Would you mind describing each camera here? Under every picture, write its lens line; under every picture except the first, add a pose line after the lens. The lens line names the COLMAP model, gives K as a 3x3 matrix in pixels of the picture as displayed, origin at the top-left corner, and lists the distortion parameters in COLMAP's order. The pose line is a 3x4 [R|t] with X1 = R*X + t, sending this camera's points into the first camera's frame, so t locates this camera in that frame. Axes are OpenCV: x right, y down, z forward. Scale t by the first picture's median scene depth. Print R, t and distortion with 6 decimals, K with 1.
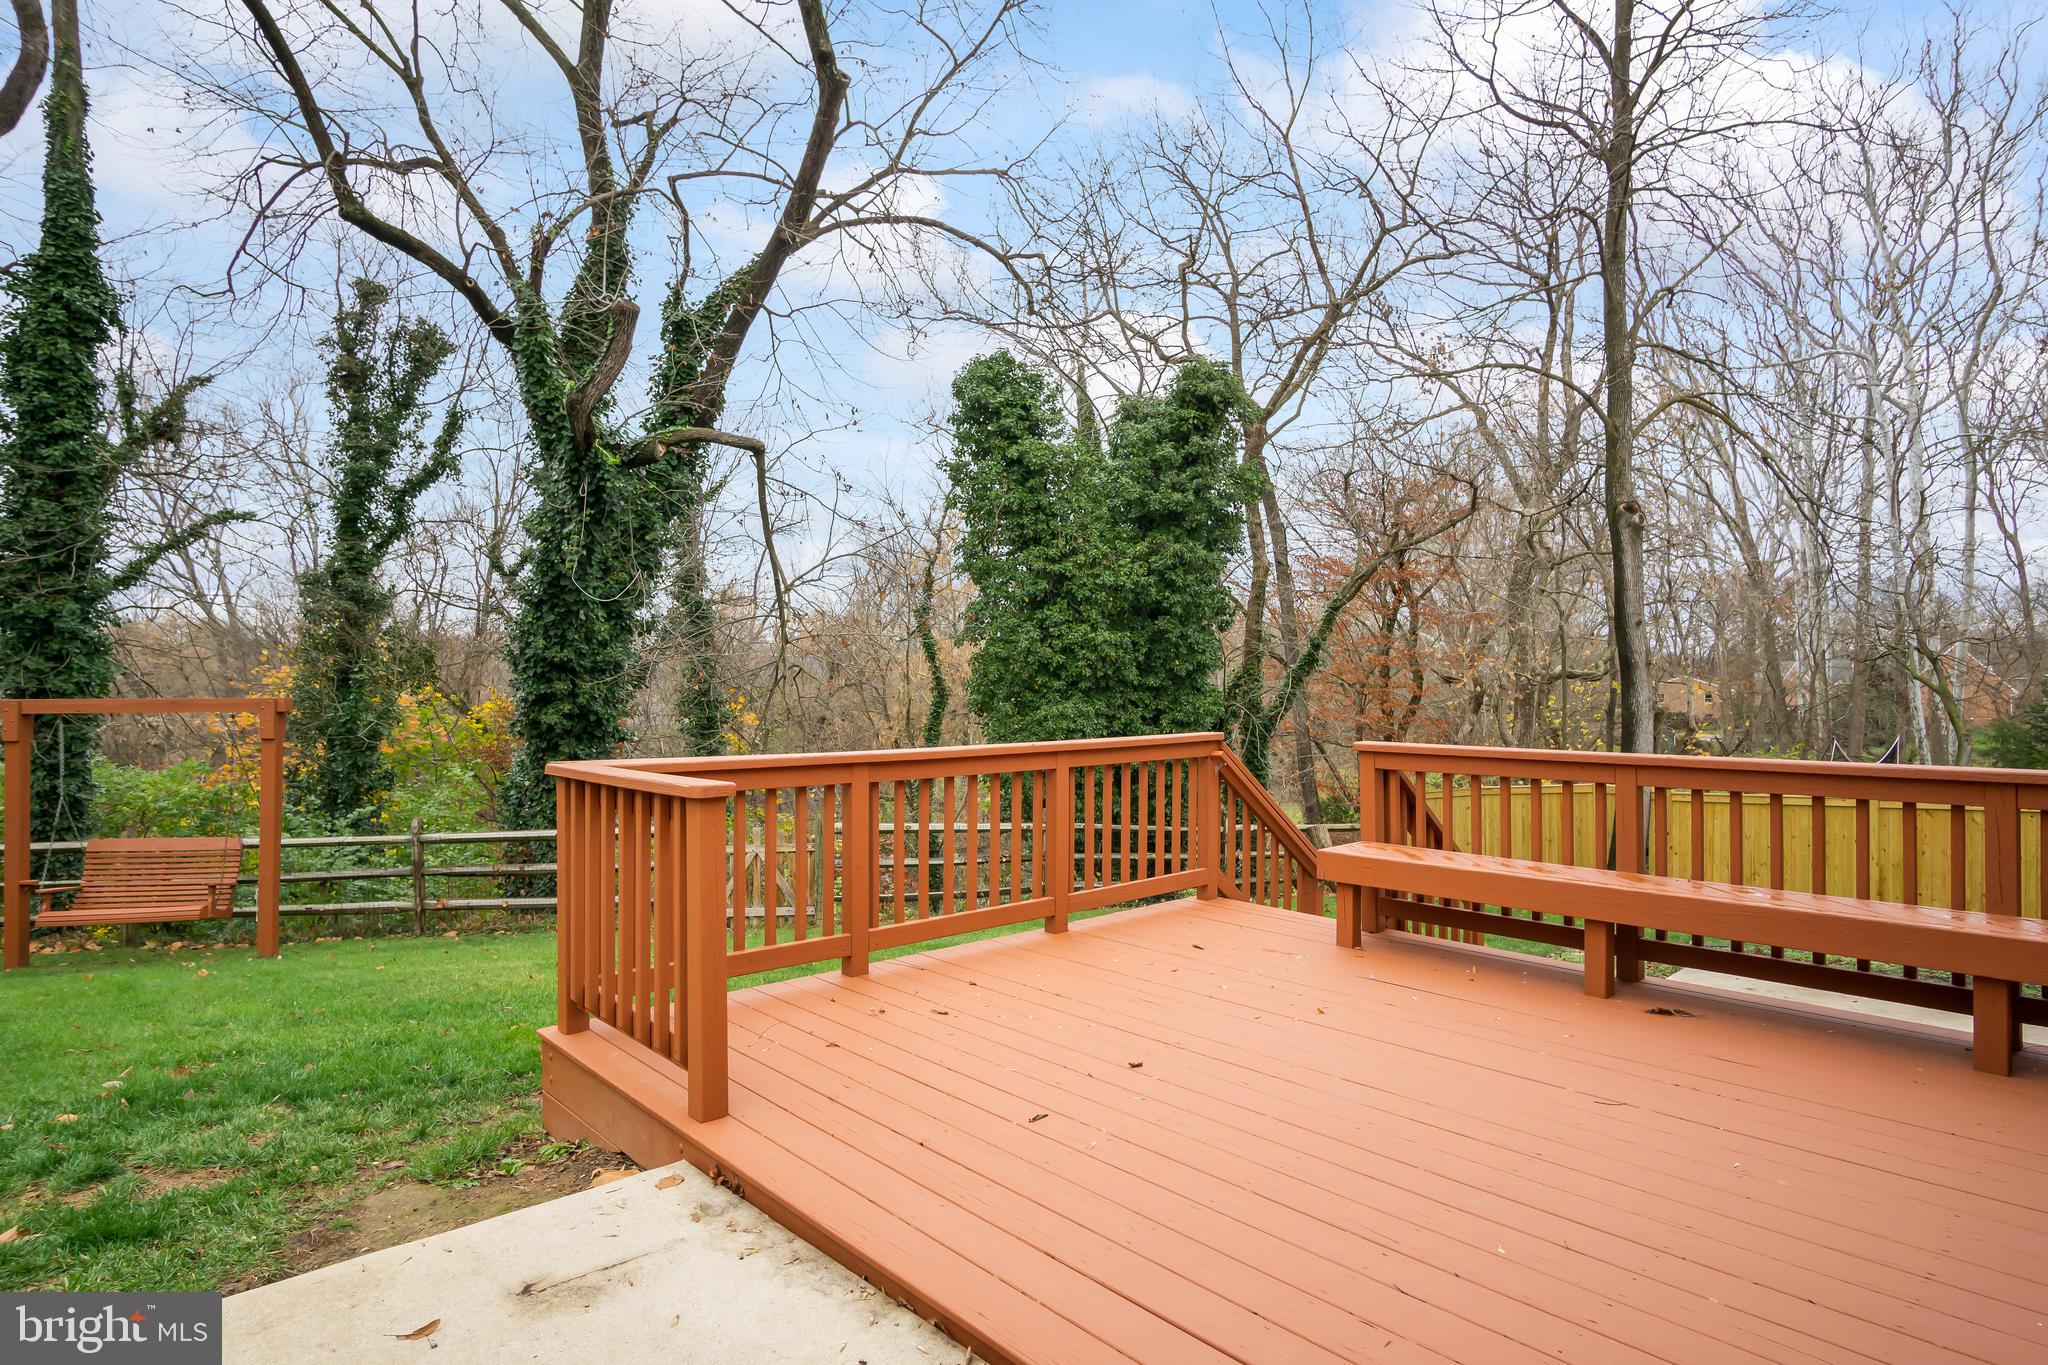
lens RADIAL K [[1129.0, 0, 1018.1], [0, 1129.0, 668.7], [0, 0, 1]] dist [-0.021798, 0.003896]
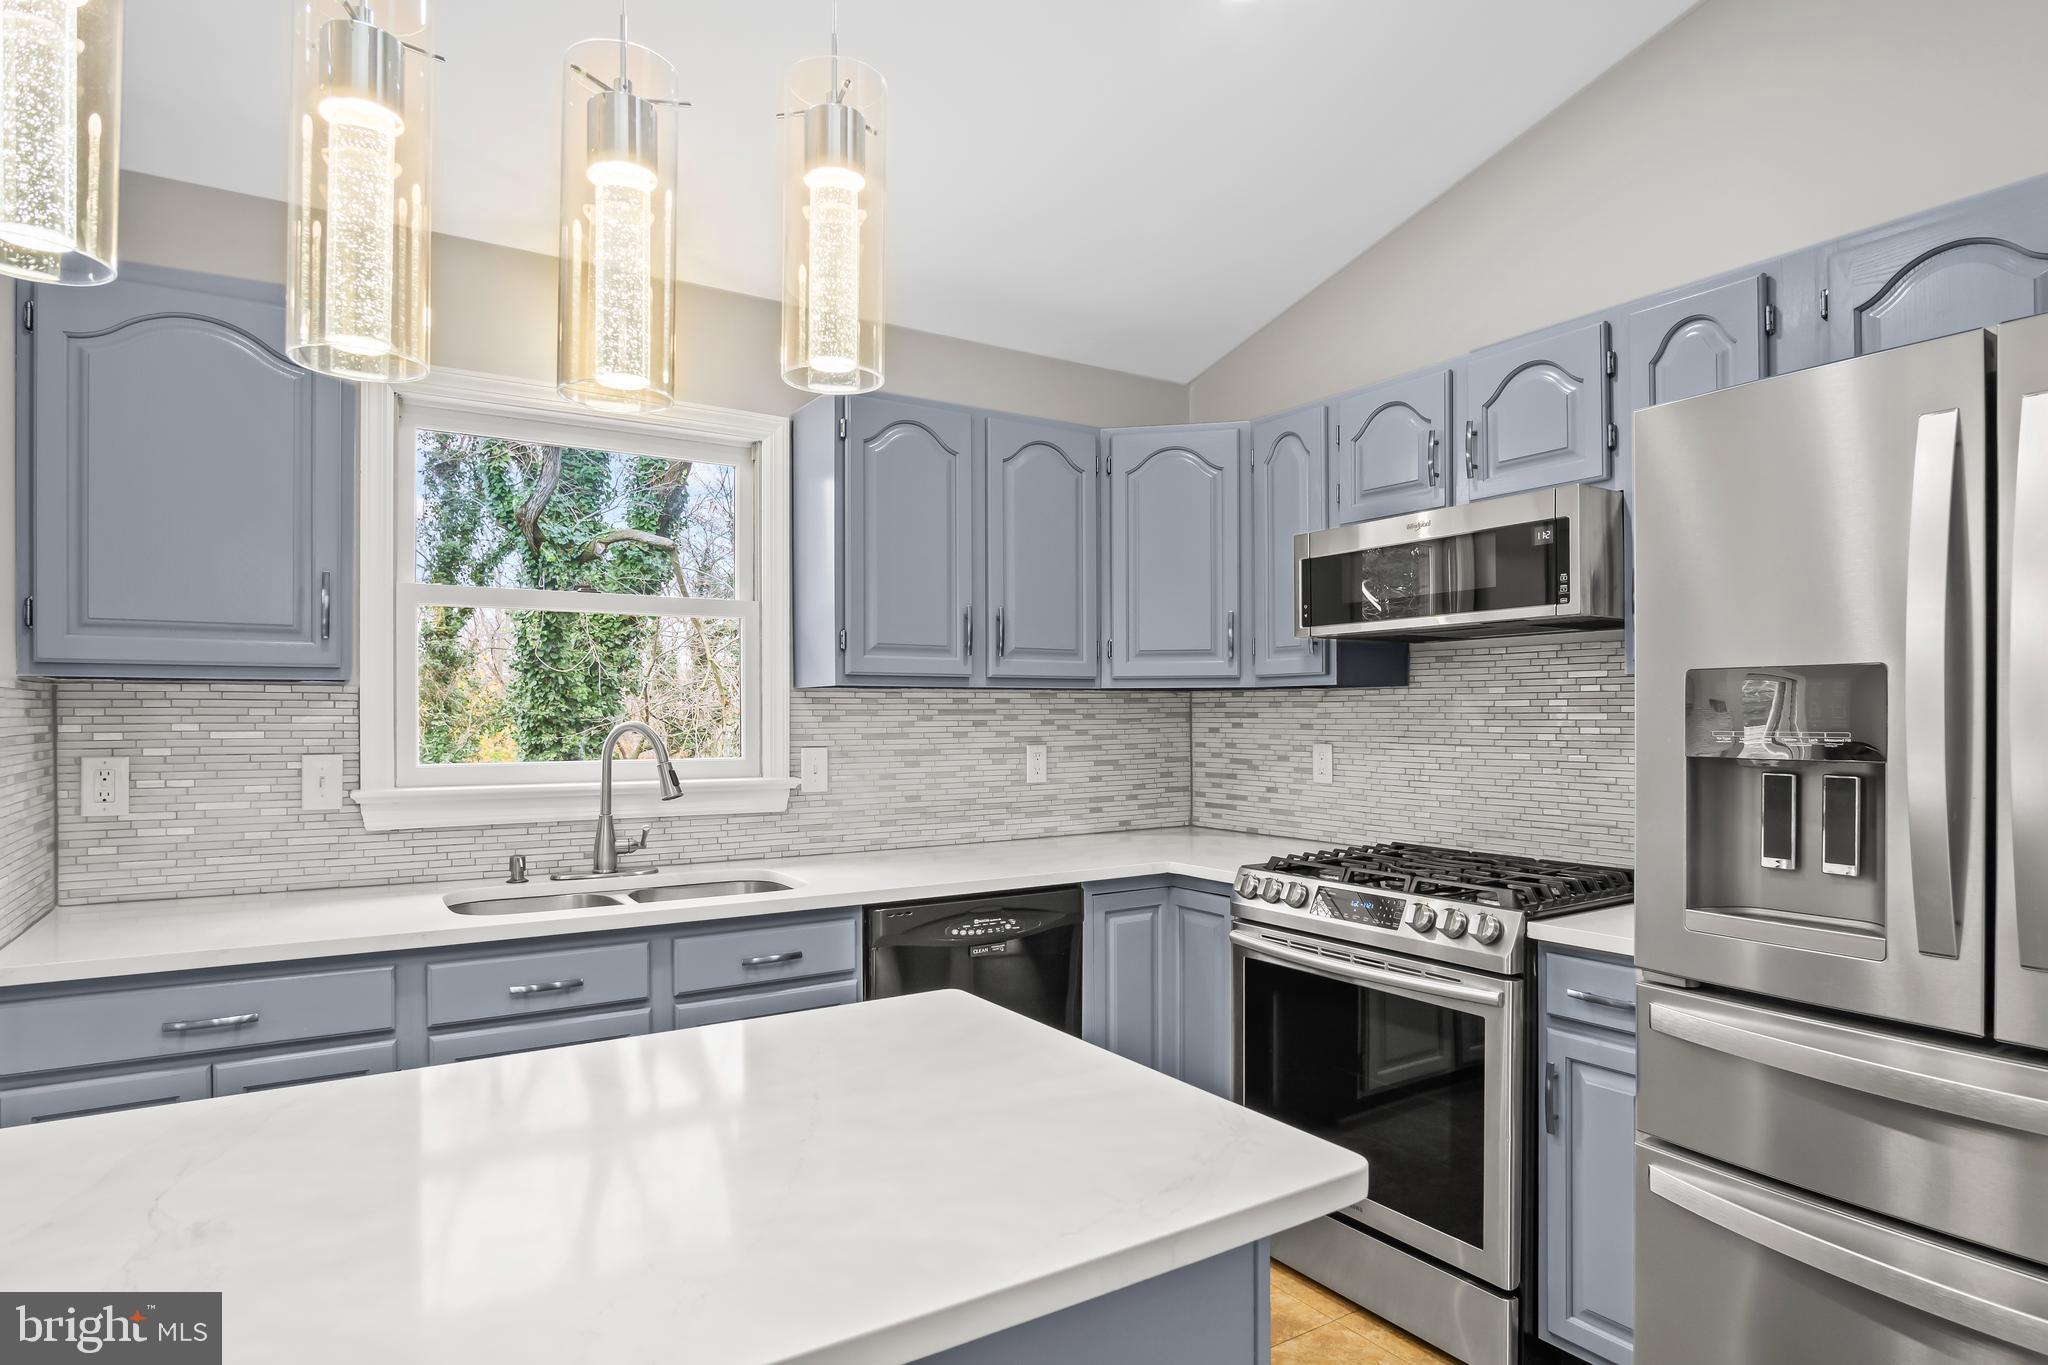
lens RADIAL K [[1129.0, 0, 1000.2], [0, 1129.0, 715.4], [0, 0, 1]] dist [-0.021798, 0.003896]
pose [[0.987674, 0.002815, -0.156500, 0.243551], [-0.000615, 0.999900, 0.014103, -0.024608], [0.156524, -0.013833, 0.987577, -0.110797]]
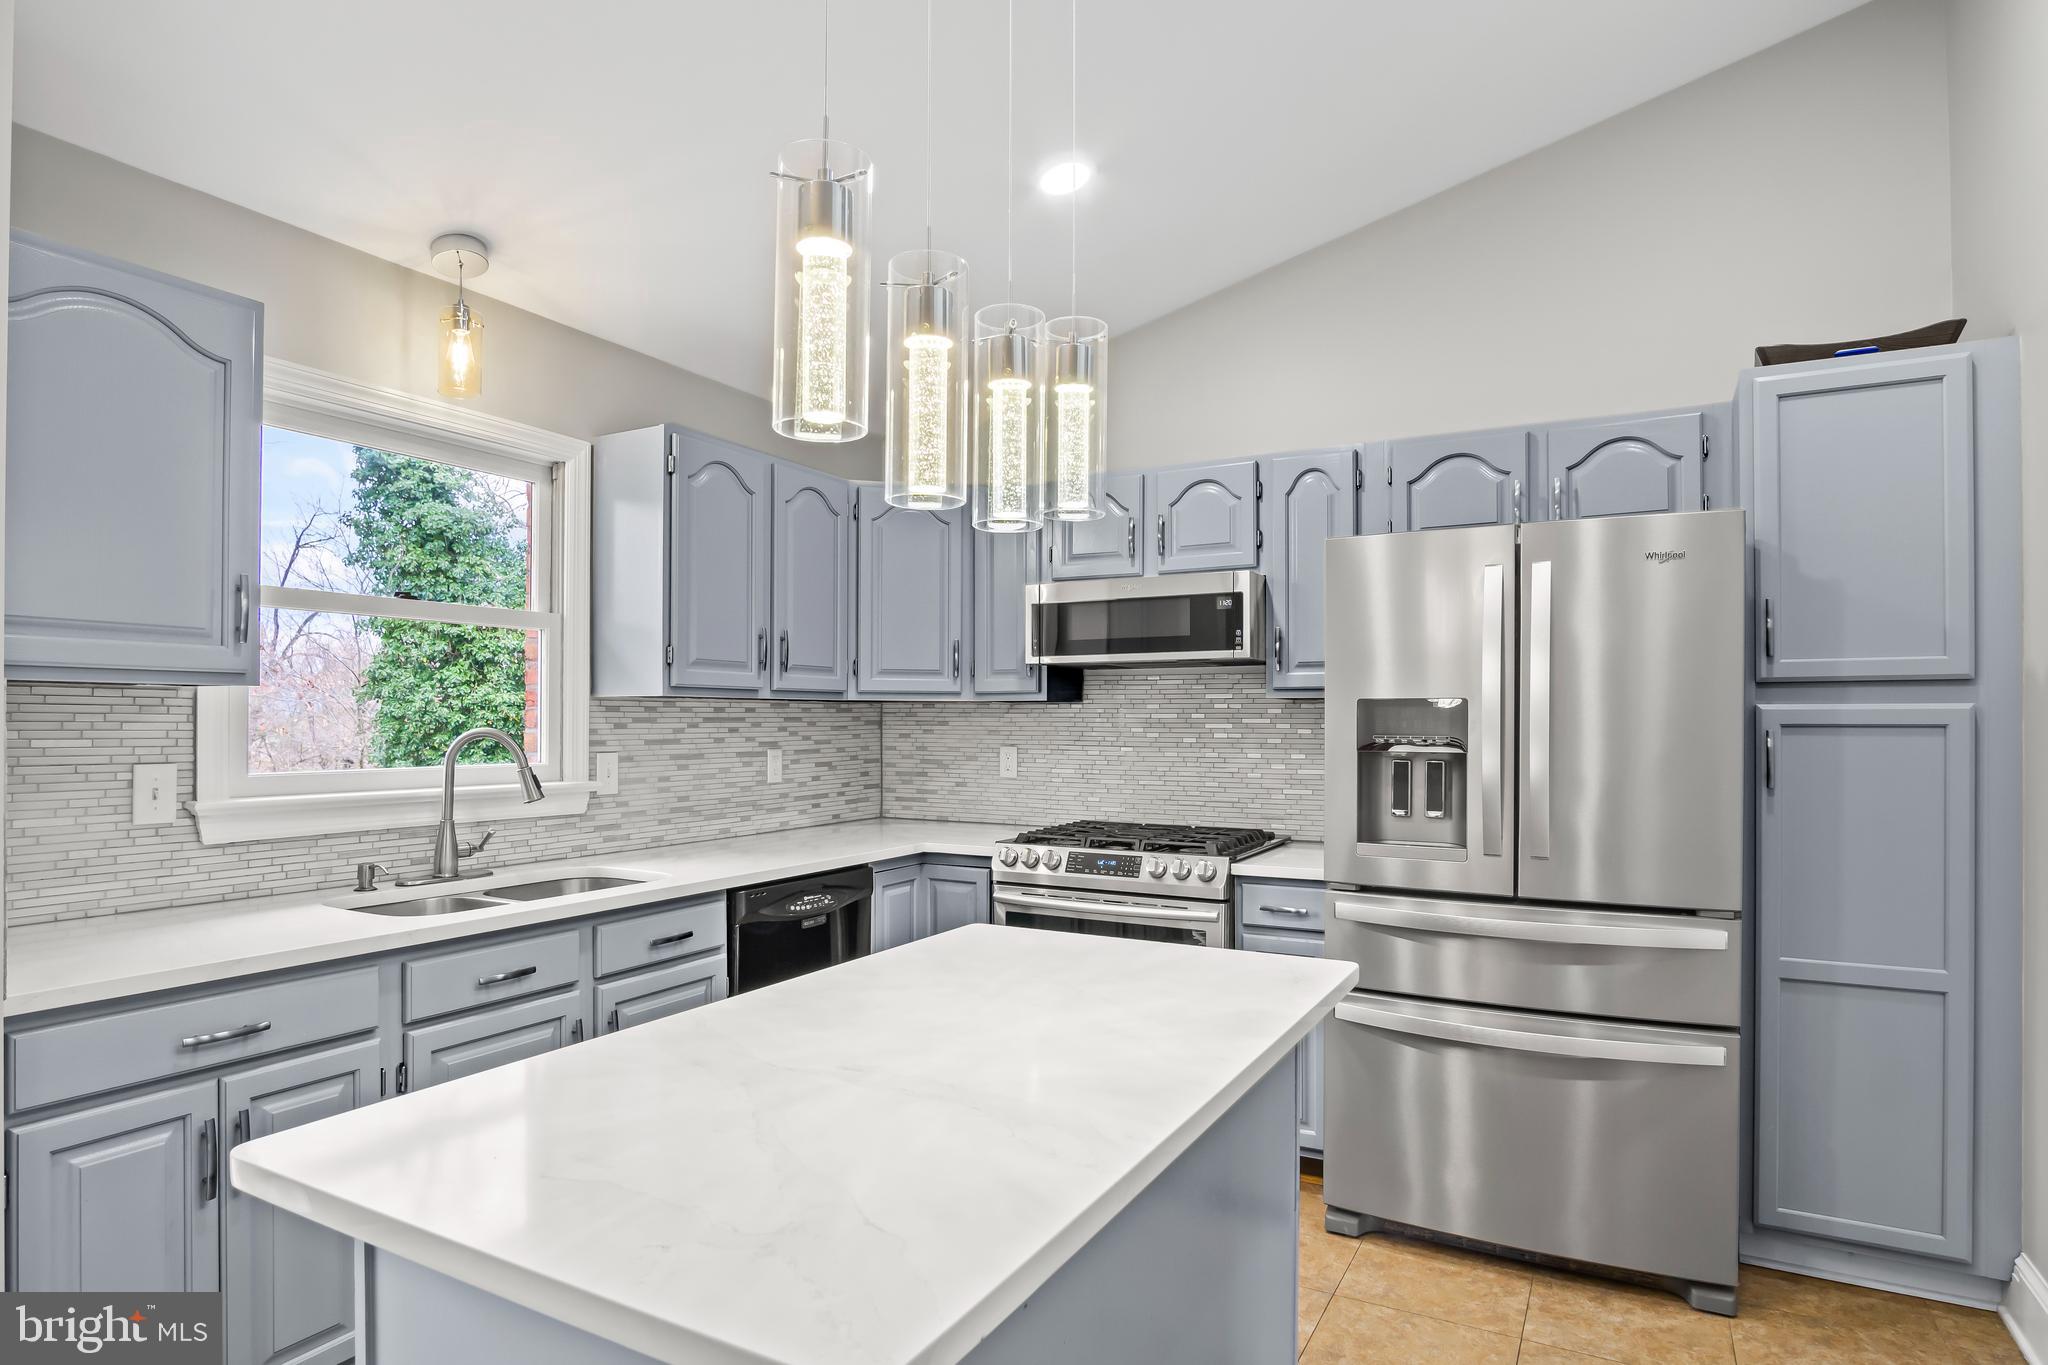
lens RADIAL K [[1129.0, 0, 1013.1], [0, 1129.0, 713.1], [0, 0, 1]] dist [-0.021798, 0.003896]
pose [[0.942228, 0.009259, 0.334844, 0.181952], [-0.011383, 0.999926, 0.004379, -0.025366], [-0.334779, -0.007938, 0.942263, -0.144222]]
